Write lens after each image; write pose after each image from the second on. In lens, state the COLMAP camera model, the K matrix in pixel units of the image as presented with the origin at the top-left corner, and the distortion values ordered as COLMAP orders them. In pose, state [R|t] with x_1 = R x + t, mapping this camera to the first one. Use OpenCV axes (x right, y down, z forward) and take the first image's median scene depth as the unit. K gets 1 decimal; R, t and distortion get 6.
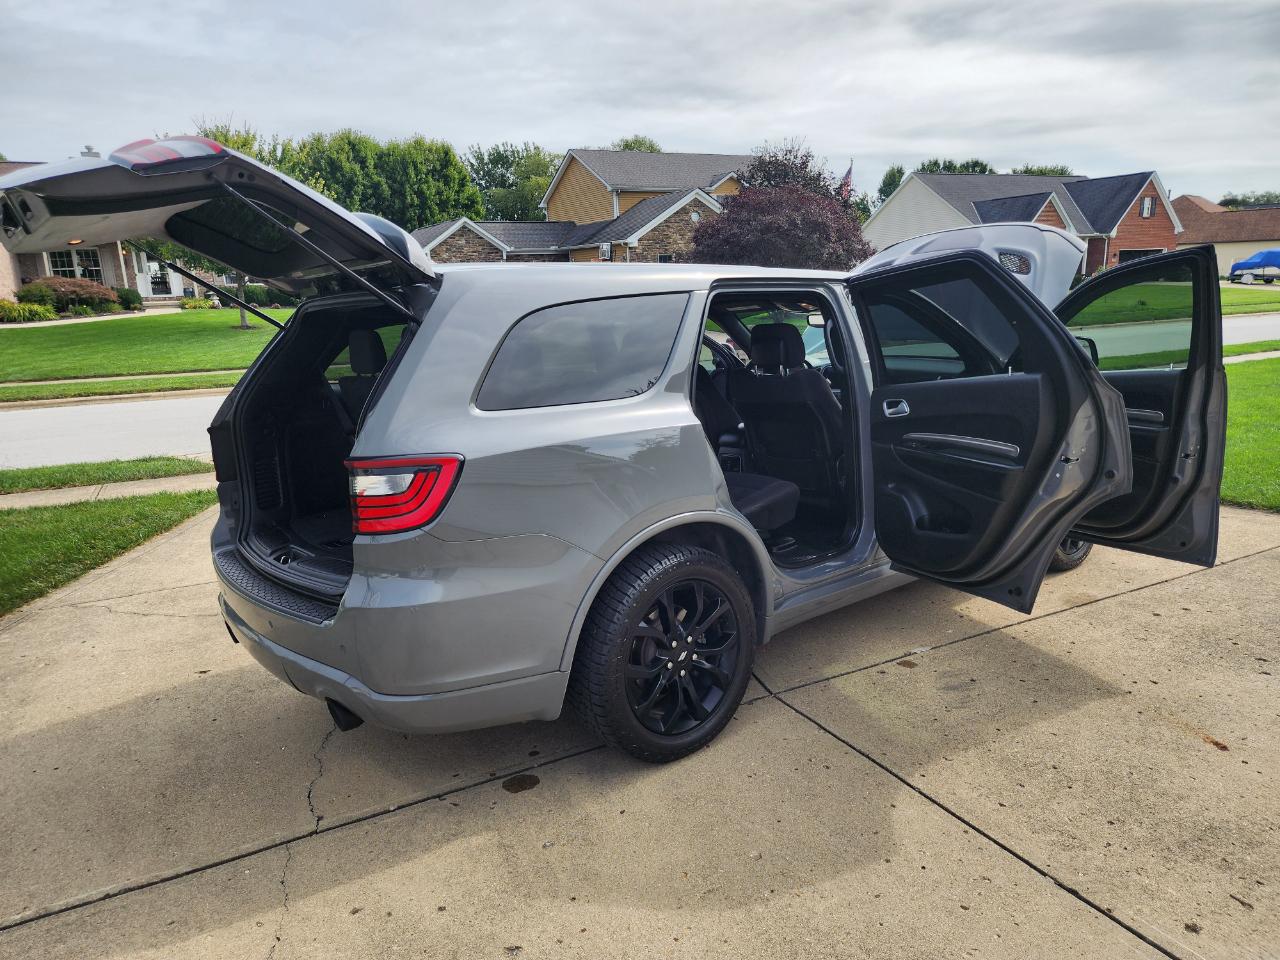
lens RADIAL K [[861.3, 0, 640.0], [0, 861.3, 480.0], [0, 0, 1]] dist [0.065464, -0.061446]
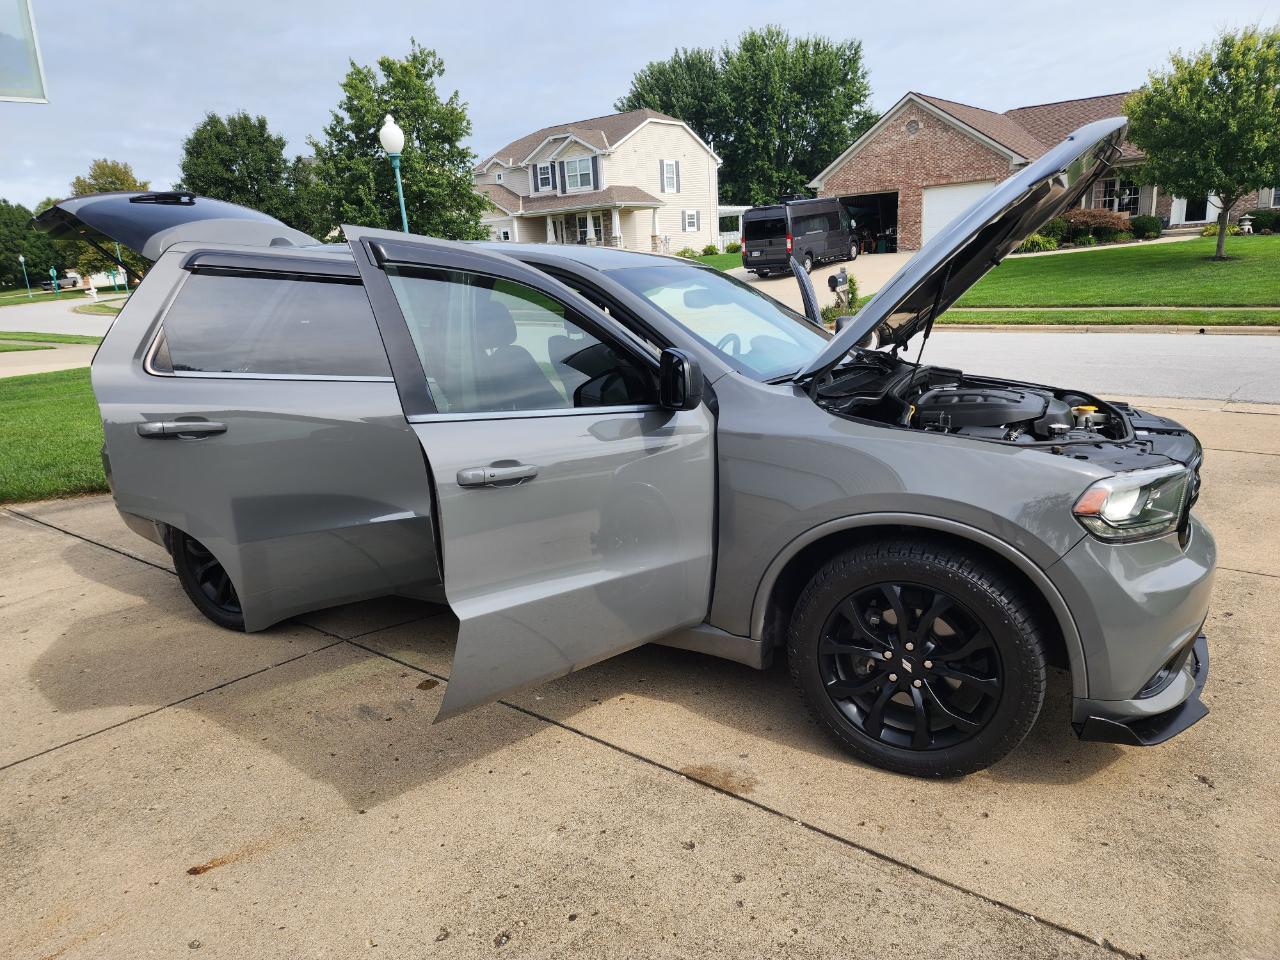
lens RADIAL K [[865.6, 0, 640.0], [0, 865.6, 480.0], [0, 0, 1]] dist [0.052046, -0.047775]
pose [[0.396791, 0.236950, -0.886799, 0.121513], [-0.162493, 0.968981, 0.186203, -0.021371], [0.903412, 0.070215, 0.422985, 0.083870]]
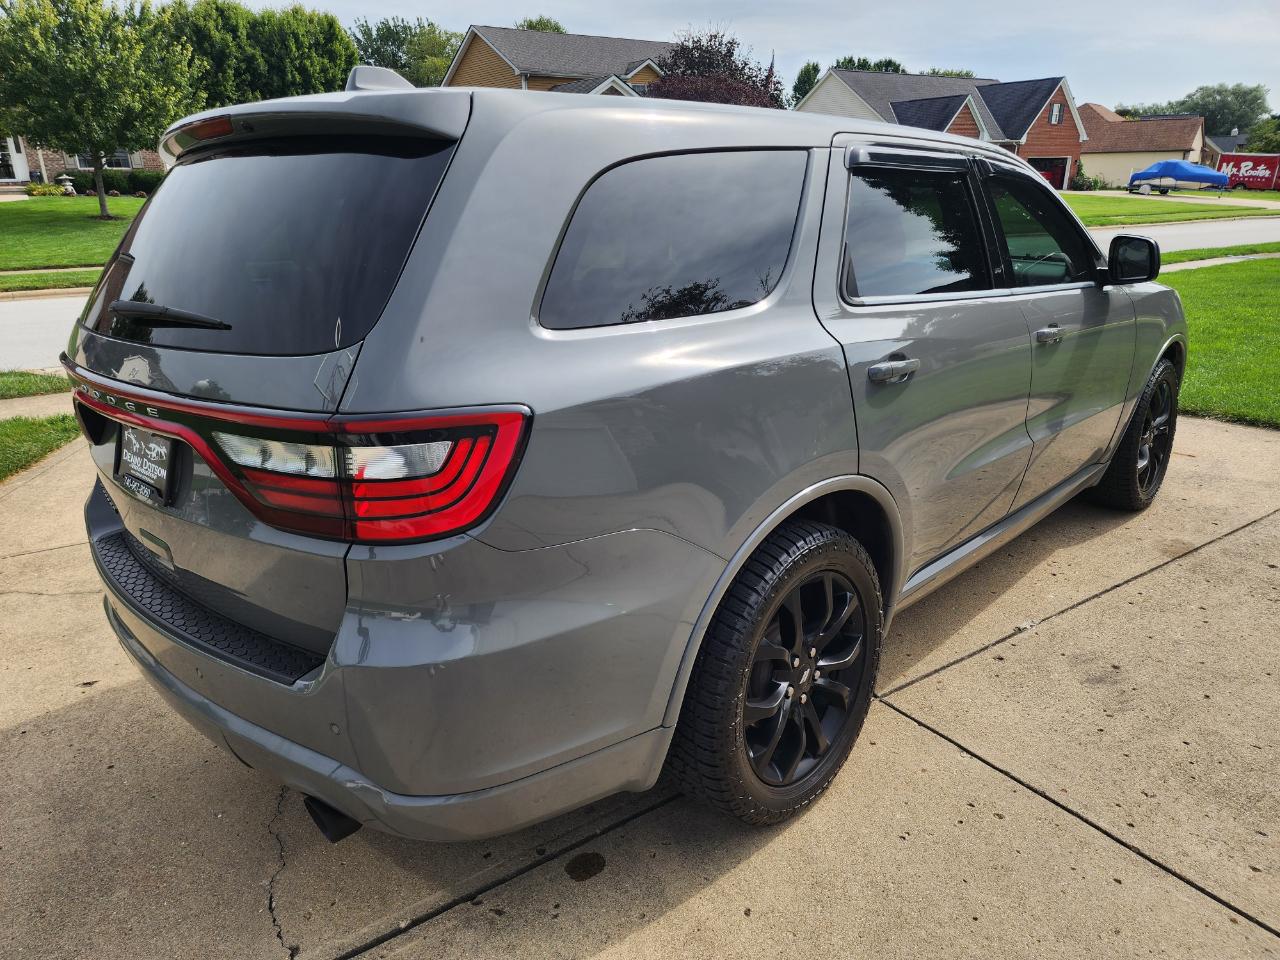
lens RADIAL K [[860.7, 0, 654.0], [0, 860.7, 477.8], [0, 0, 1]] dist [0.068166, -0.064667]
pose [[0.992486, -0.017514, 0.121096, -0.013450], [0.004848, 0.994554, 0.104111, -0.002952], [-0.122259, -0.102742, 0.987166, 0.027481]]
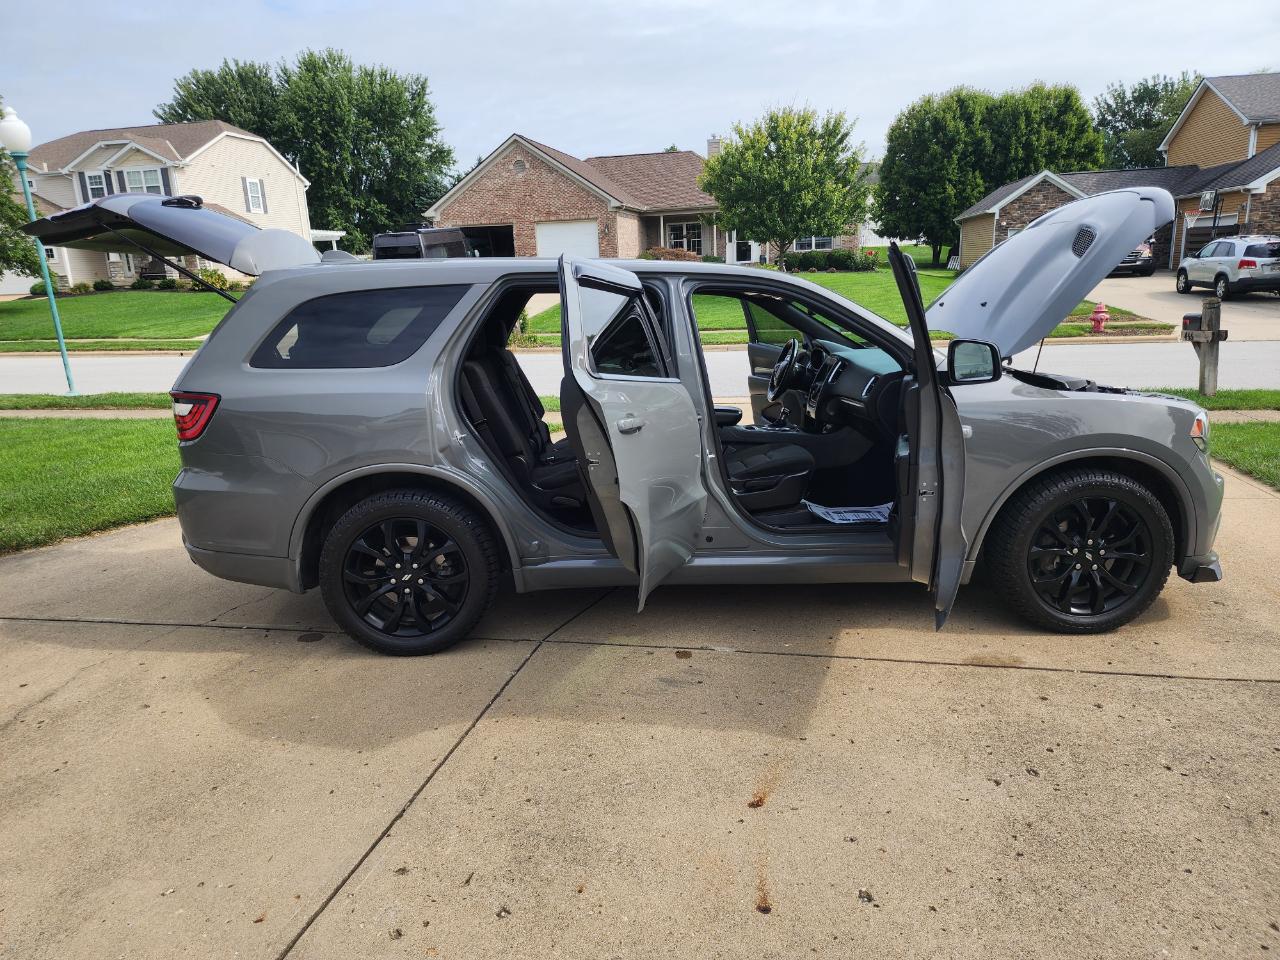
lens RADIAL K [[861.3, 0, 640.0], [0, 861.3, 480.0], [0, 0, 1]] dist [0.065464, -0.061446]
pose [[0.778164, 0.152362, -0.609300, 0.089391], [-0.126011, 0.988277, 0.086194, -0.007408], [0.615290, 0.009705, 0.788241, 0.017955]]
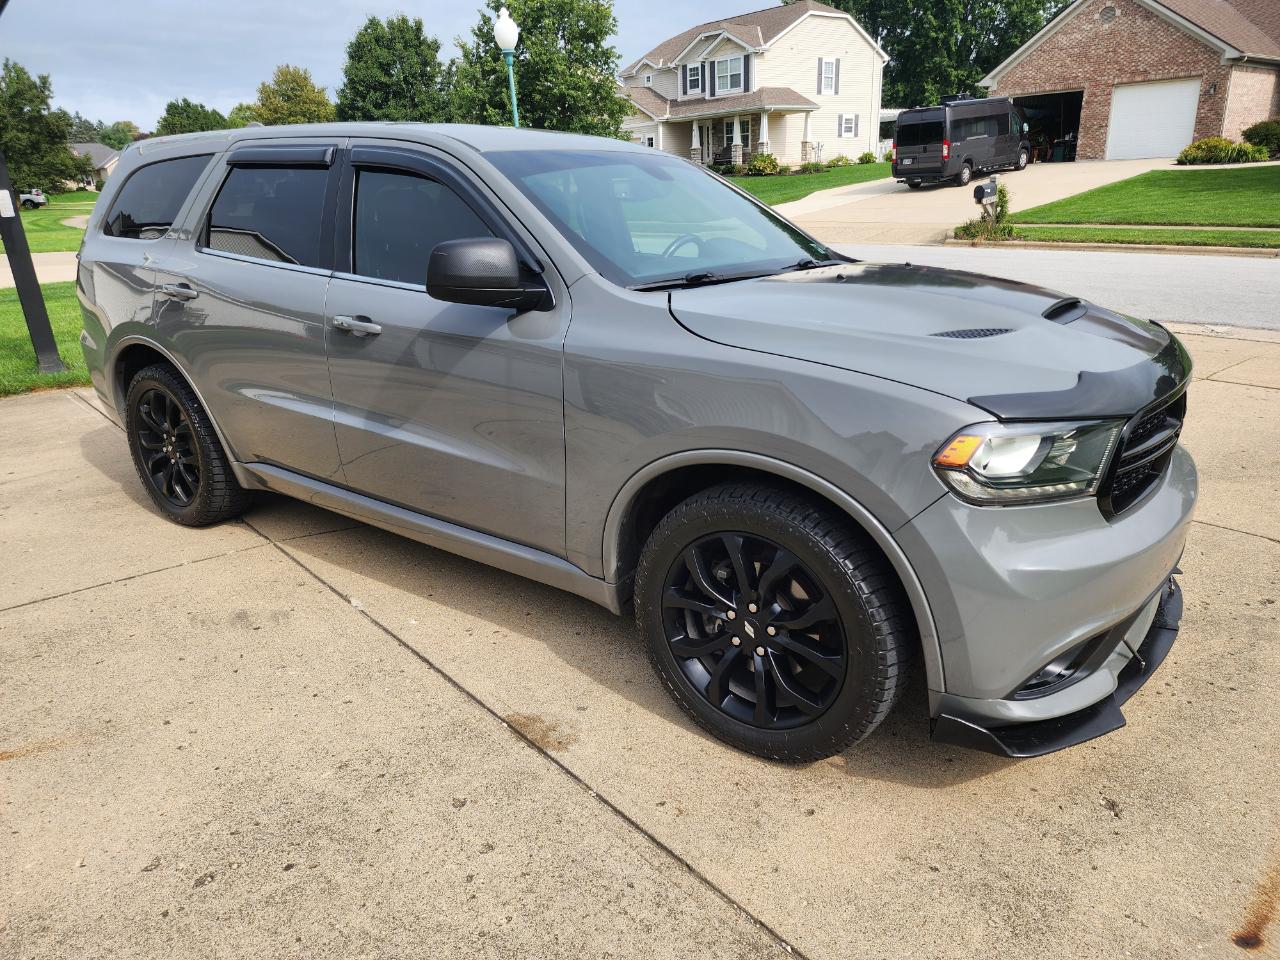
lens RADIAL K [[861.6, 0, 632.9], [0, 861.6, 481.8], [0, 0, 1]] dist [0.071637, -0.070024]
pose [[0.221587, 0.343227, -0.912740, 0.120197], [-0.180350, 0.934286, 0.307545, -0.023741], [0.958318, 0.096465, 0.268927, 0.110995]]
